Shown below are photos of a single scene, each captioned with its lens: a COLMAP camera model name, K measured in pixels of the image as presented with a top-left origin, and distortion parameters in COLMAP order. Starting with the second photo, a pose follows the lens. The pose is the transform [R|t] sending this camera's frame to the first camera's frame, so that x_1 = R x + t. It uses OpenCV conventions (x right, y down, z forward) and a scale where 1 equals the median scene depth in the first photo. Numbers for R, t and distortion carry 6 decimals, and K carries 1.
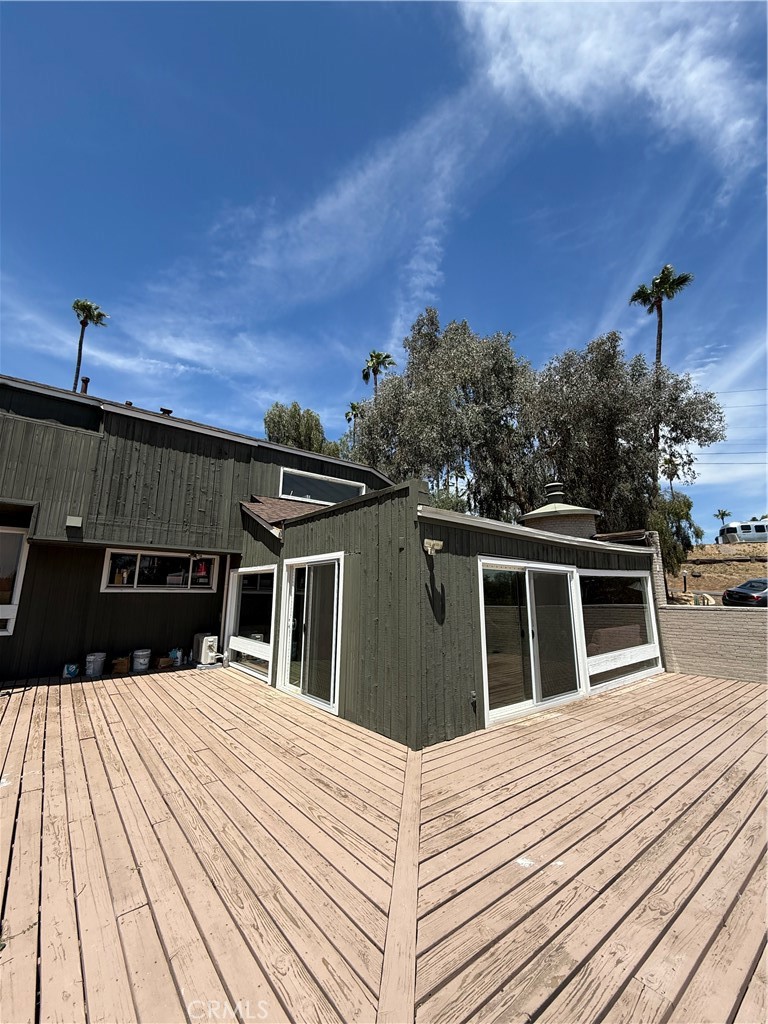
lens RADIAL K [[407.9, 0, 385.2], [0, 407.9, 510.1], [0, 0, 1]] dist [-0.001668, 0.000276]
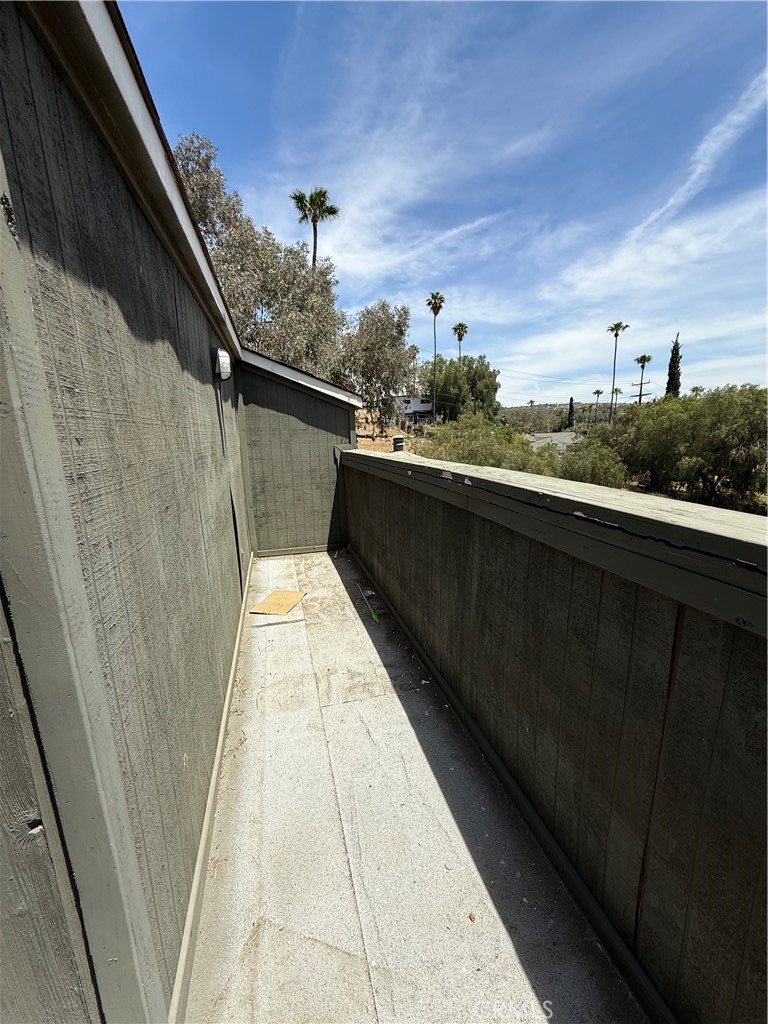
lens RADIAL K [[408.7, 0, 384.0], [0, 408.7, 512.0], [0, 0, 1]] dist [0.007760, 0.000009]
pose [[0.403088, -0.198472, 0.893381, -1.491307], [-0.149682, 0.948757, 0.278309, -0.316434], [-0.902838, -0.245906, 0.352725, 0.800969]]
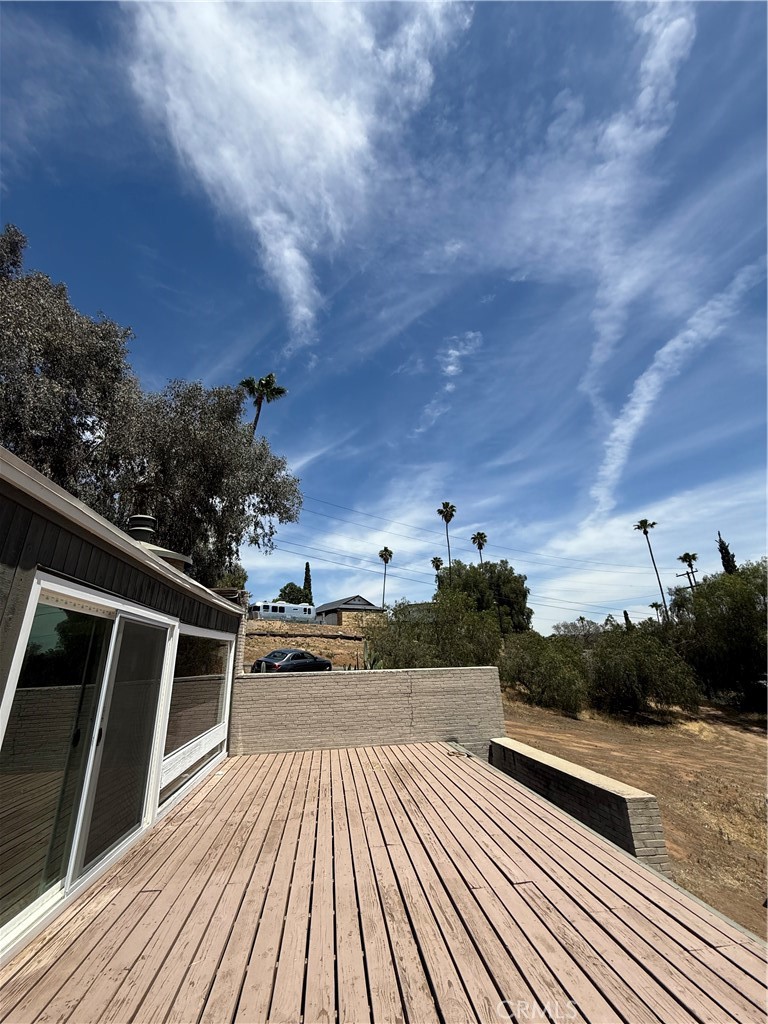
lens RADIAL K [[407.9, 0, 385.2], [0, 407.9, 510.1], [0, 0, 1]] dist [-0.001668, 0.000276]
pose [[0.514648, 0.279646, 0.810516, 0.029355], [-0.137960, 0.960008, -0.243624, 0.082659], [-0.846230, 0.013561, 0.532646, 0.334744]]
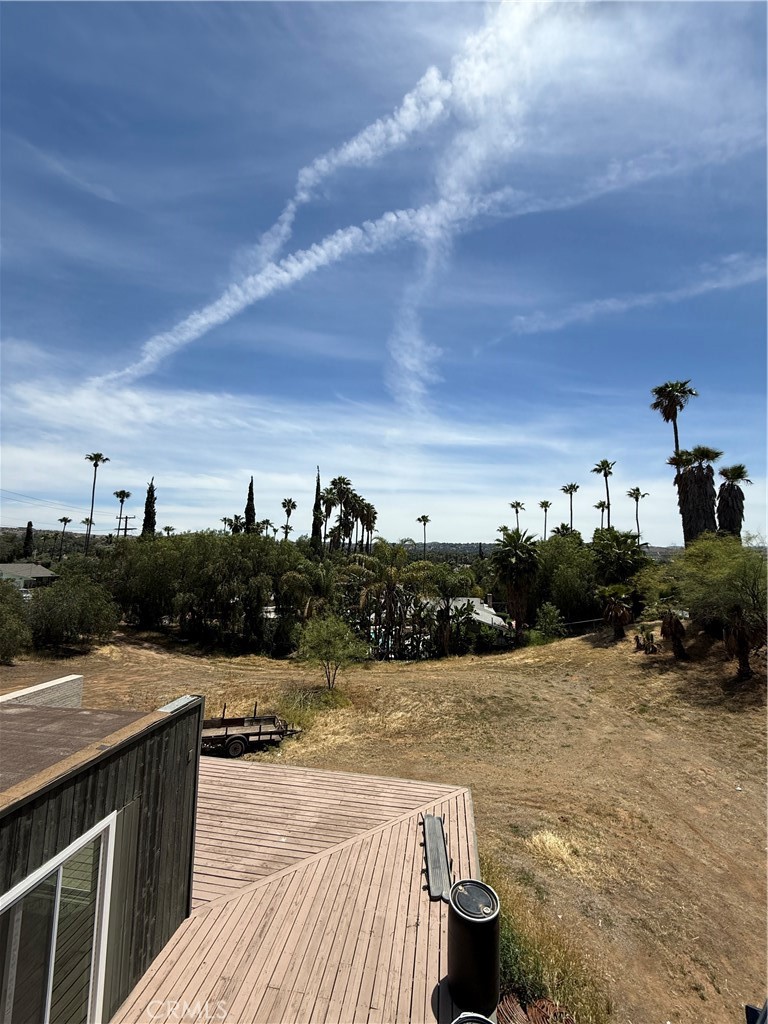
lens RADIAL K [[407.9, 0, 385.2], [0, 407.9, 510.1], [0, 0, 1]] dist [-0.001668, 0.000276]
pose [[-0.671845, 0.069494, 0.737424, -0.899116], [-0.167724, 0.955454, -0.242849, -0.289675], [-0.721452, -0.286840, -0.630262, 1.099589]]
